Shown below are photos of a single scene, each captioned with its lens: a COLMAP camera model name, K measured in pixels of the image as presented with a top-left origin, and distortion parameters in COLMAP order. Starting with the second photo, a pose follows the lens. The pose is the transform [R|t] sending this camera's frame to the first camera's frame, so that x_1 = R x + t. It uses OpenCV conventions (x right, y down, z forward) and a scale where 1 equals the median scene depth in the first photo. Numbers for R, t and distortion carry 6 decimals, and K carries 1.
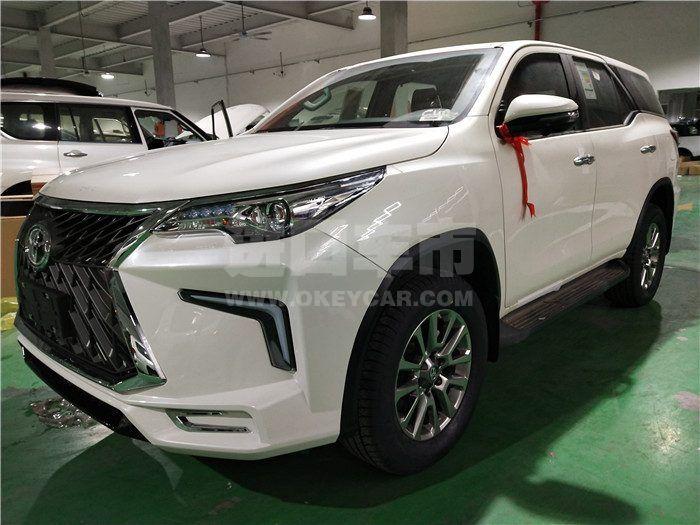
lens RADIAL K [[560.2, 0, 350.0], [0, 560.2, 262.5], [0, 0, 1]] dist [0.004814, 0.002145]
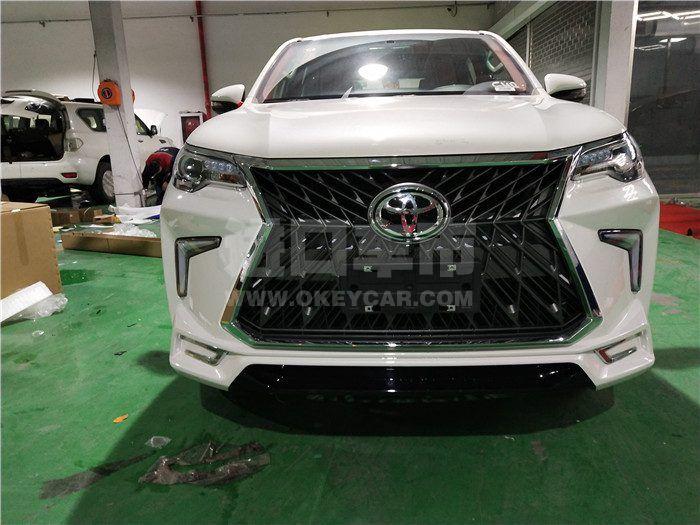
lens RADIAL K [[560.2, 0, 350.0], [0, 560.2, 262.5], [0, 0, 1]] dist [0.004814, 0.002145]
pose [[0.799453, -0.130815, 0.586312, -0.698552], [0.129348, 0.990594, 0.044646, 0.000184], [-0.586637, 0.040146, 0.808854, 0.236844]]
